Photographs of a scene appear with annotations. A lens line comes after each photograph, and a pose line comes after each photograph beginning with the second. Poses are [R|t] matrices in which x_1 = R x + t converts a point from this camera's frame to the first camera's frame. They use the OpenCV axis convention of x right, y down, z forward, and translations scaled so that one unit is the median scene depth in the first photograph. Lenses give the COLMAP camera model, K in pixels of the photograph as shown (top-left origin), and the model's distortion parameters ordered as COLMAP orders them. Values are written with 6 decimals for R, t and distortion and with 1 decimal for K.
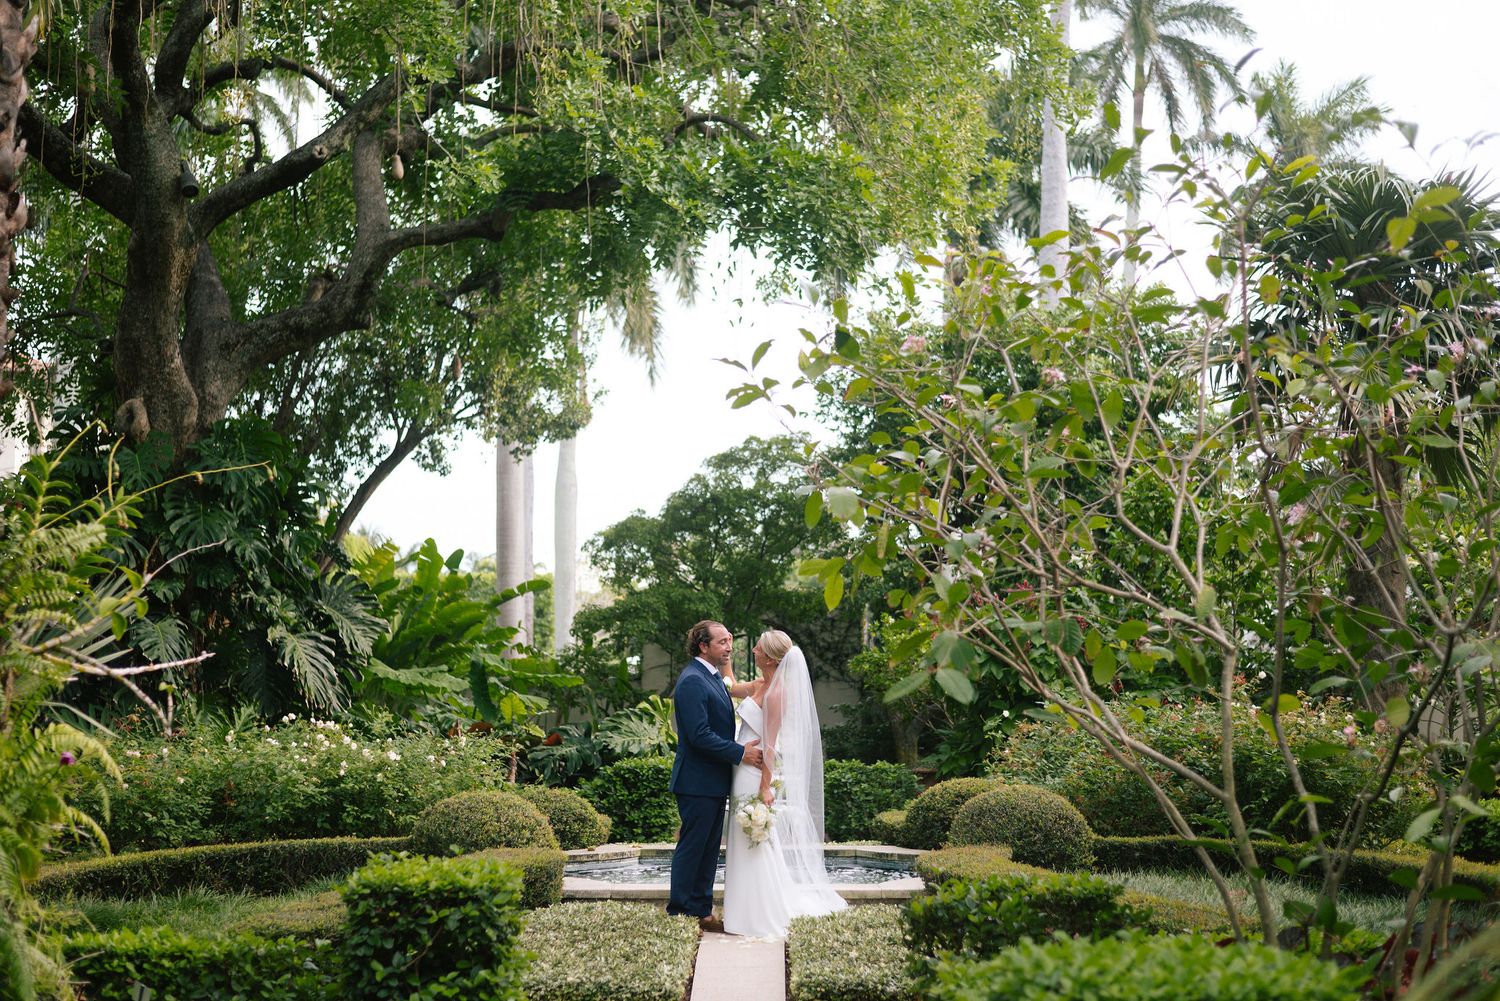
lens RADIAL K [[2222.6, 0, 725.9], [0, 2222.6, 499.3], [0, 0, 1]] dist [0.000092, -0.009739]
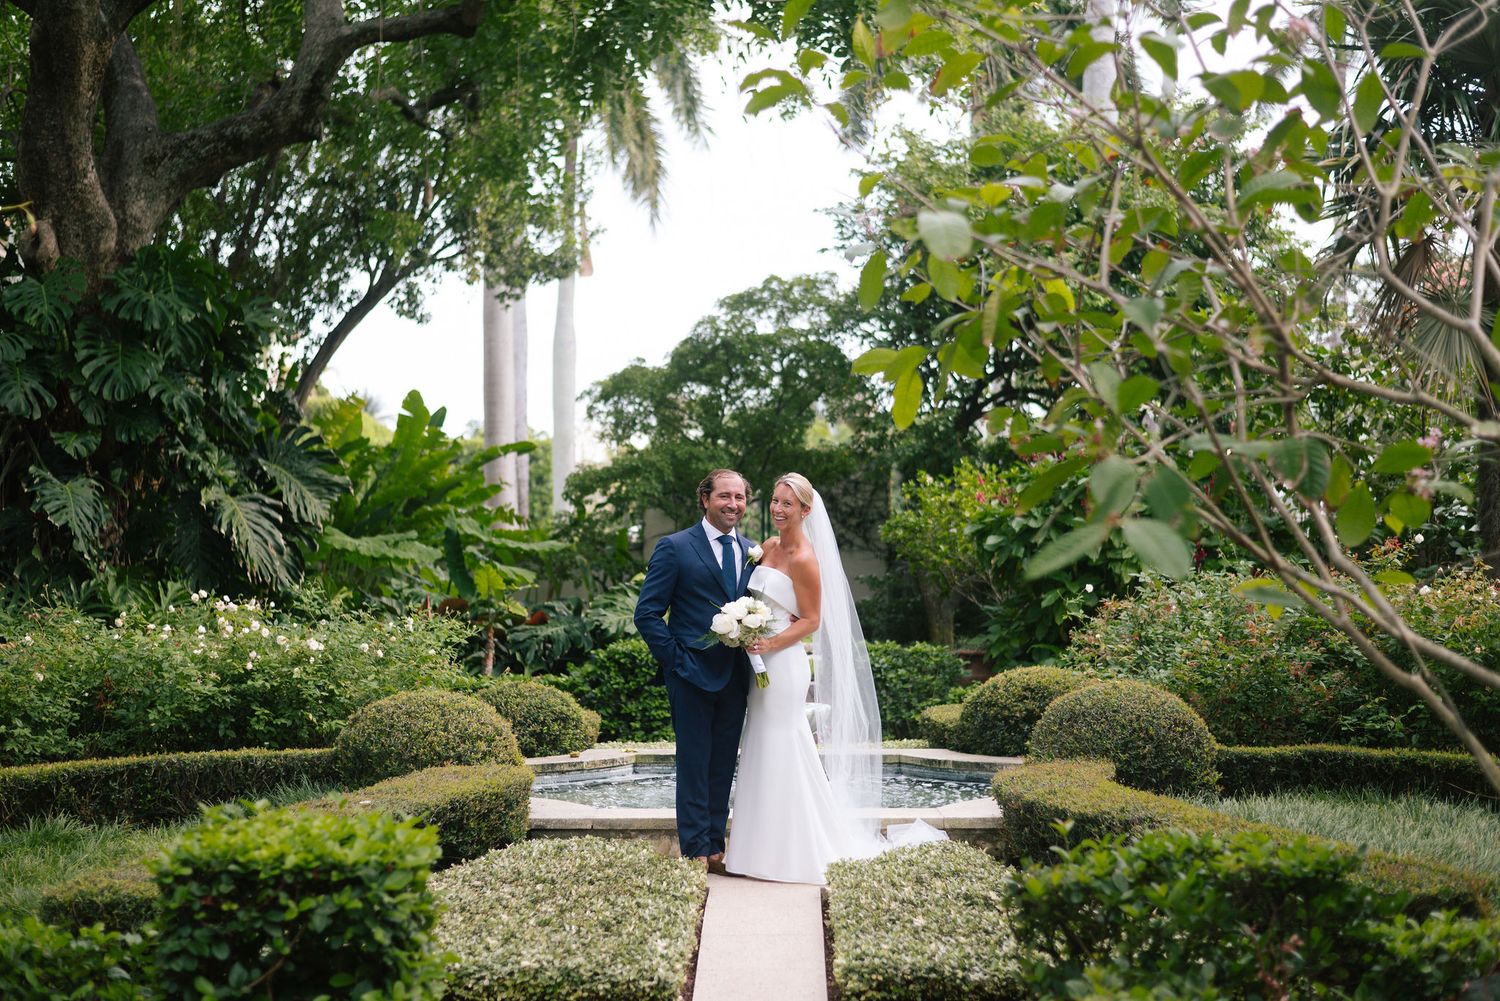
lens RADIAL K [[2218.9, 0, 750.0], [0, 2218.9, 500.5], [0, 0, 1]] dist [0.000824, -0.002980]
pose [[0.999974, -0.002724, 0.006643, -0.001207], [0.002333, 0.998303, 0.058192, 0.013963], [-0.006790, -0.058175, 0.998283, 0.156908]]
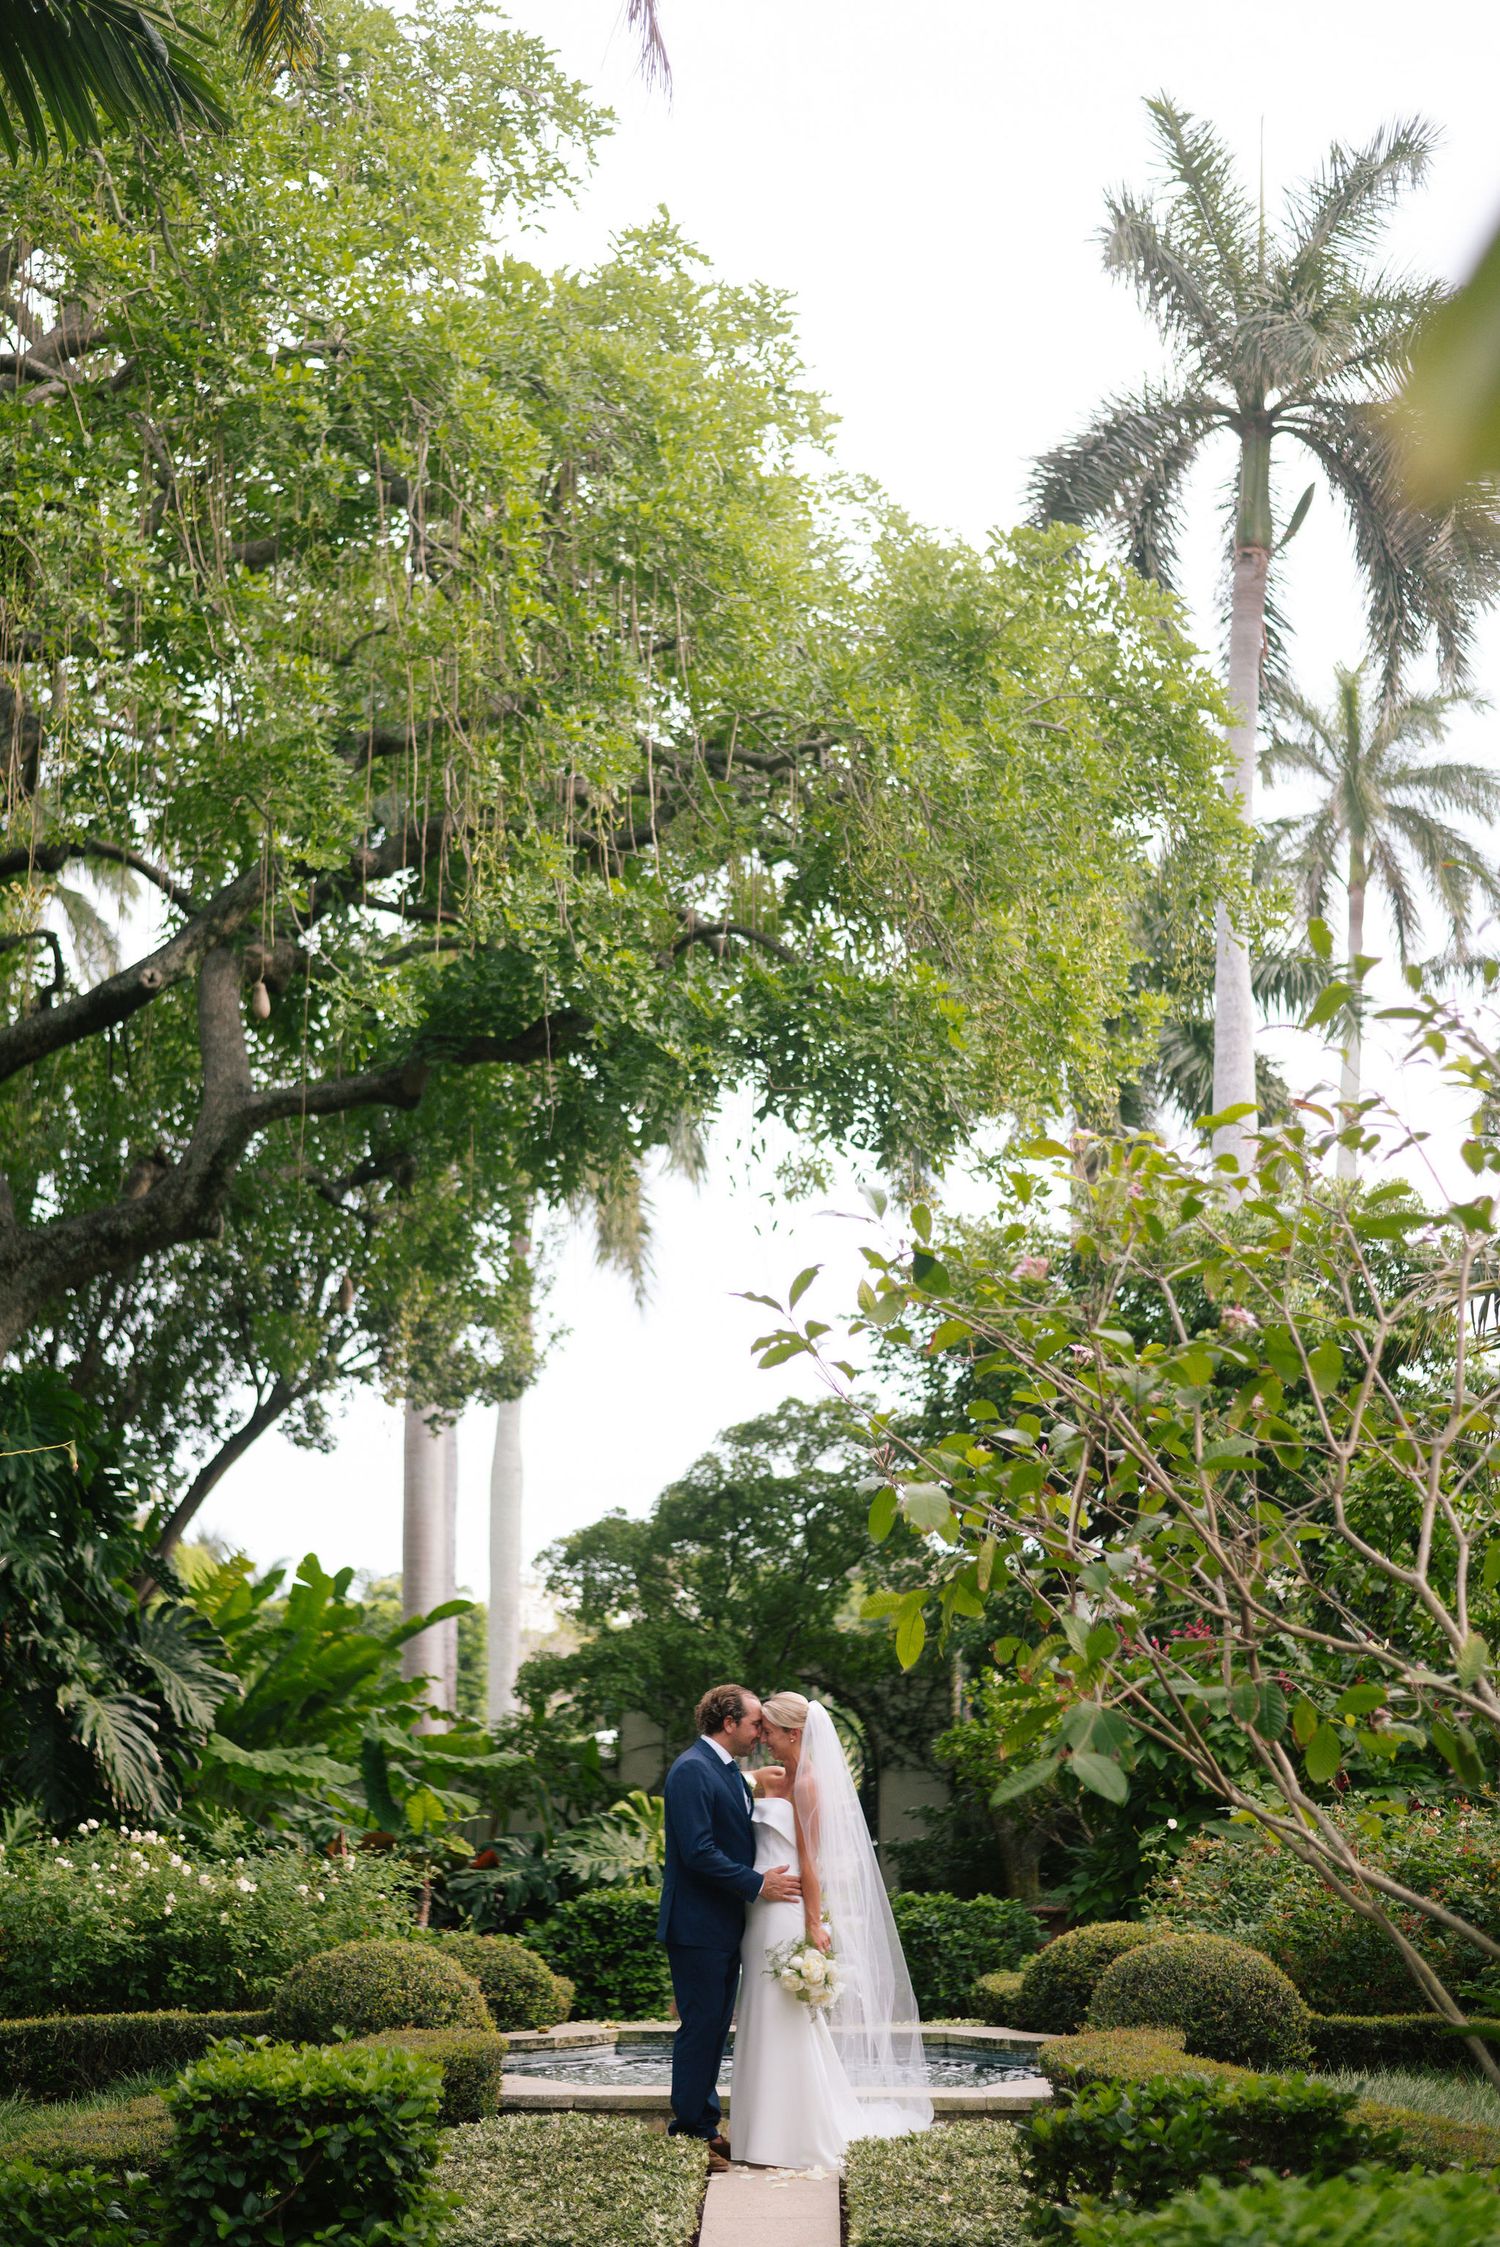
lens RADIAL K [[3323.9, 0, 701.4], [0, 3323.9, 1124.2], [0, 0, 1]] dist [0.000824, -0.002980]
pose [[0.999912, 0.000537, -0.013265, -0.000766], [-0.001982, 0.994027, -0.109115, -0.001434], [0.013127, 0.109132, 0.993941, -0.004118]]
